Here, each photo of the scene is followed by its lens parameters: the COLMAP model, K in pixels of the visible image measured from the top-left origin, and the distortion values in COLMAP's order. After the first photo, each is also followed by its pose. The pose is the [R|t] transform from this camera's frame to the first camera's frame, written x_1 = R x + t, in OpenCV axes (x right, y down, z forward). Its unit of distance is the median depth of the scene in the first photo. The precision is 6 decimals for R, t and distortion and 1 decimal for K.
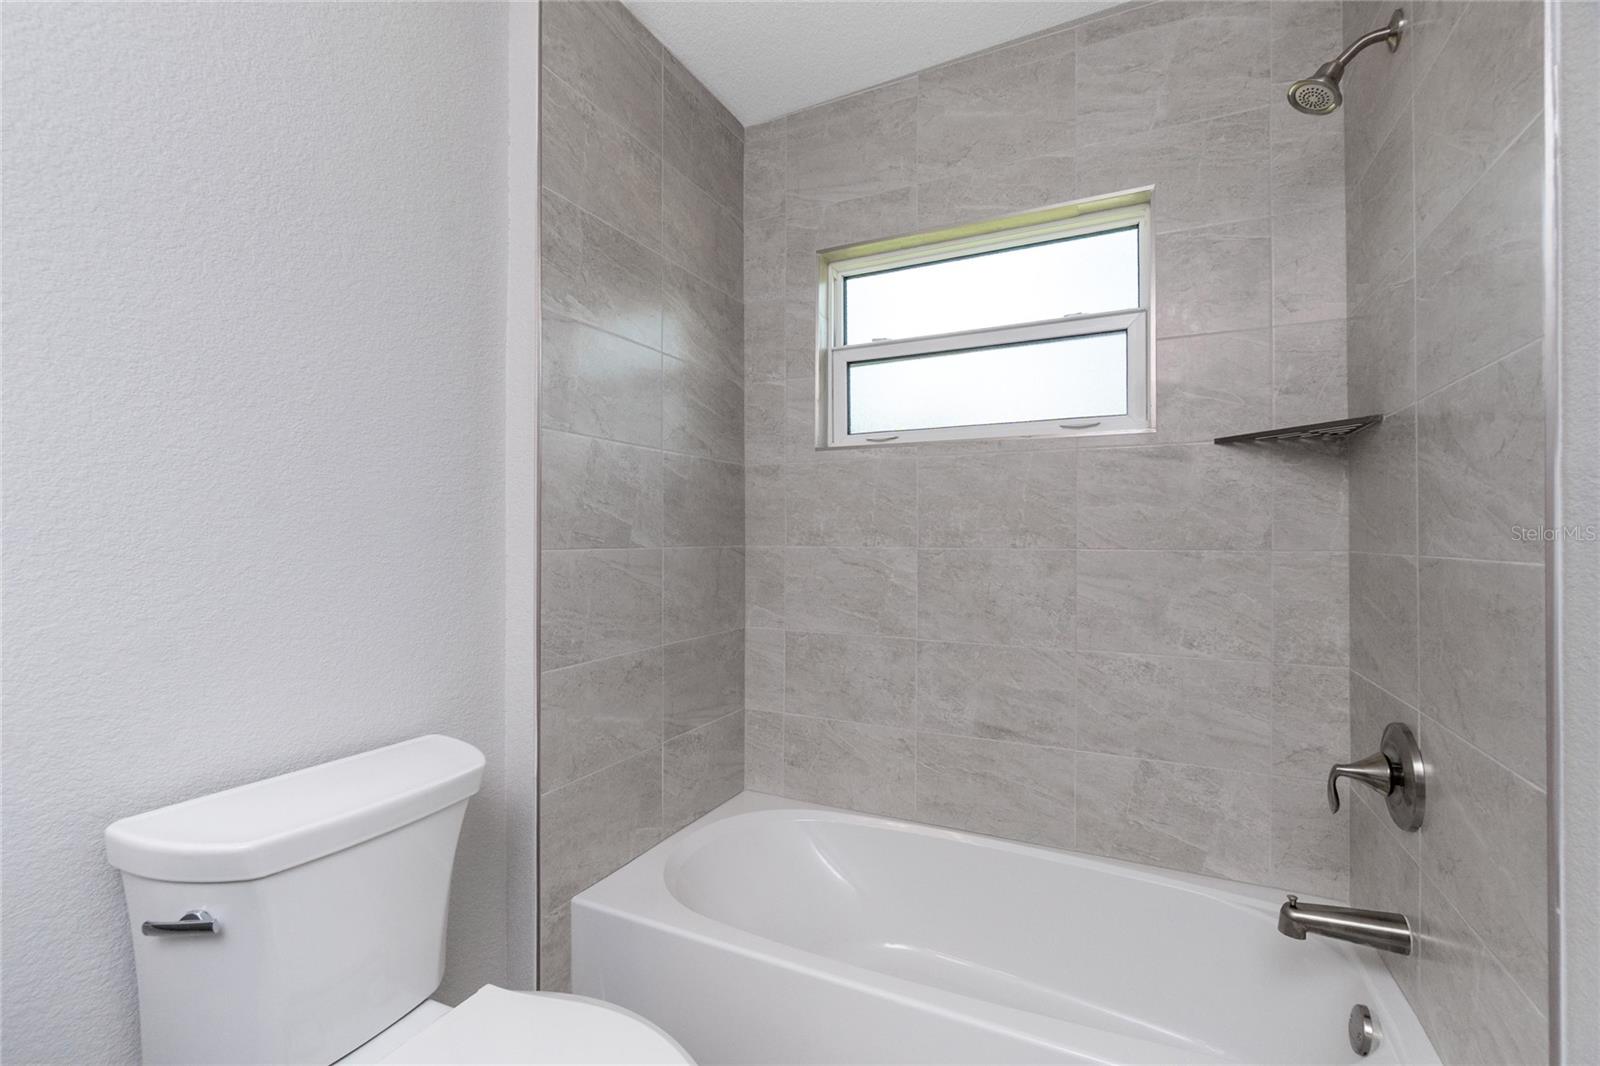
lens RADIAL K [[701.1, 0, 767.3], [0, 701.1, 535.7], [0, 0, 1]] dist [0.023599, 0.000924]
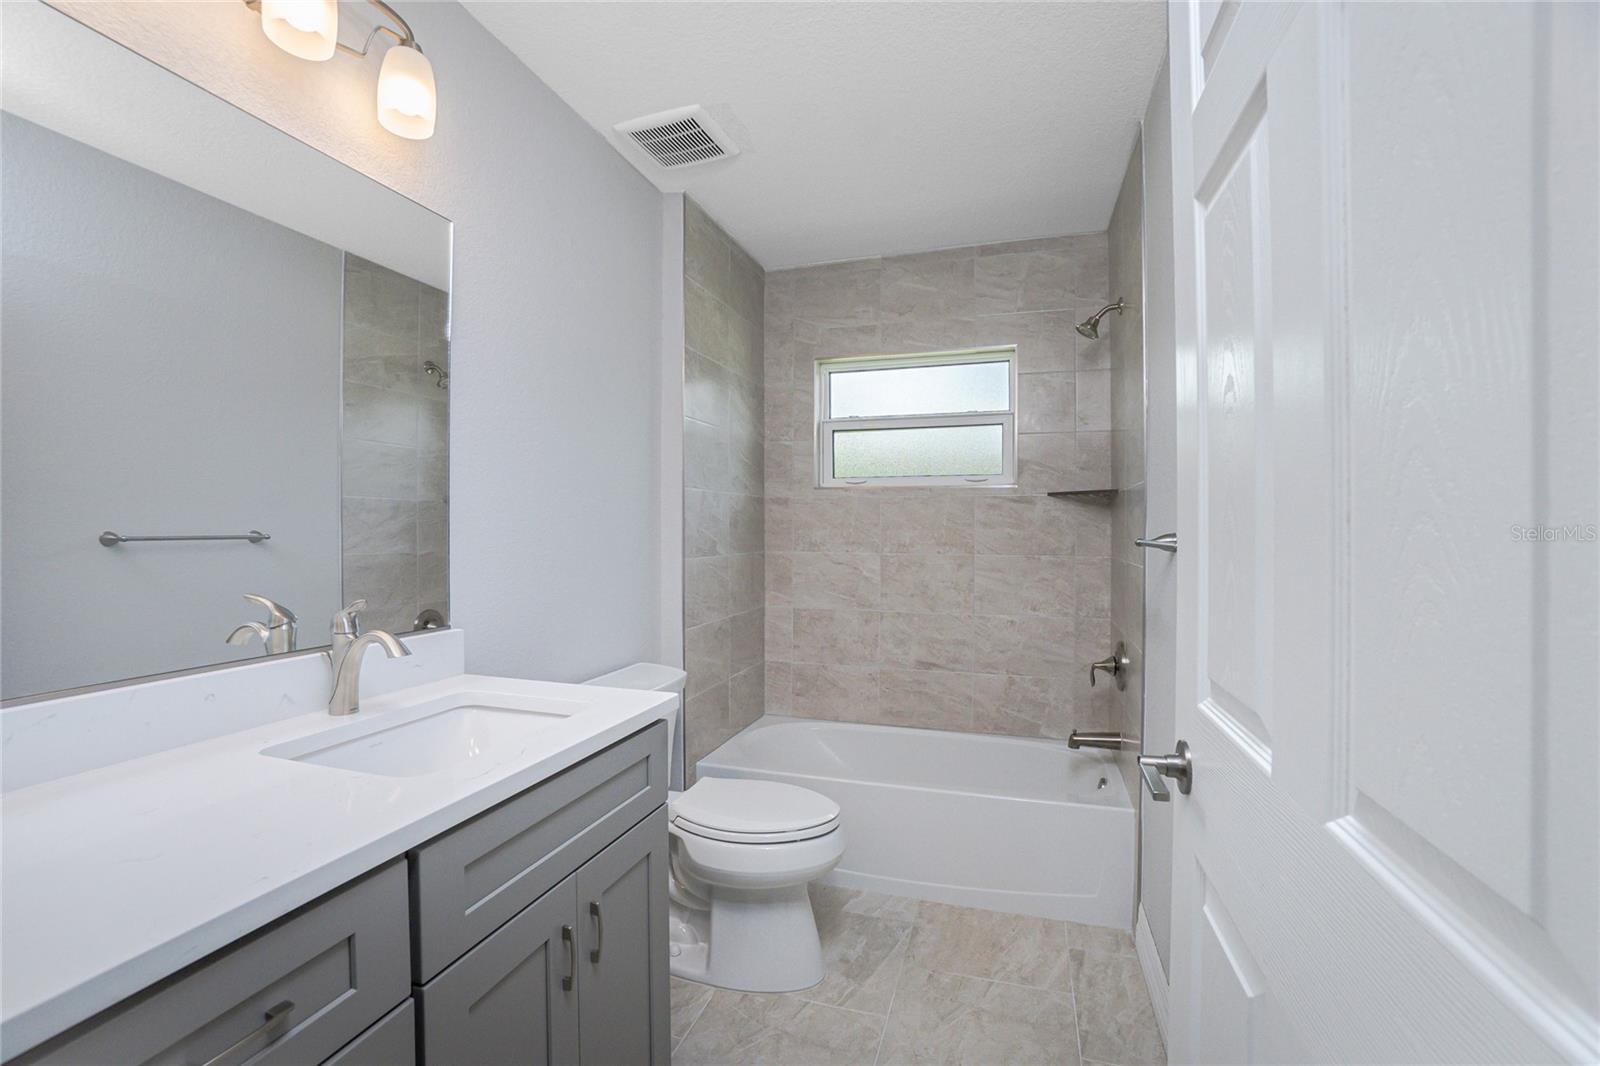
lens RADIAL K [[701.1, 0, 801.0], [0, 701.1, 532.1], [0, 0, 1]] dist [0.023599, 0.000924]
pose [[0.983237, 0.002176, 0.182317, -0.266844], [-0.003788, 0.999957, 0.008495, -0.045882], [-0.182291, -0.009043, 0.983203, -0.558378]]
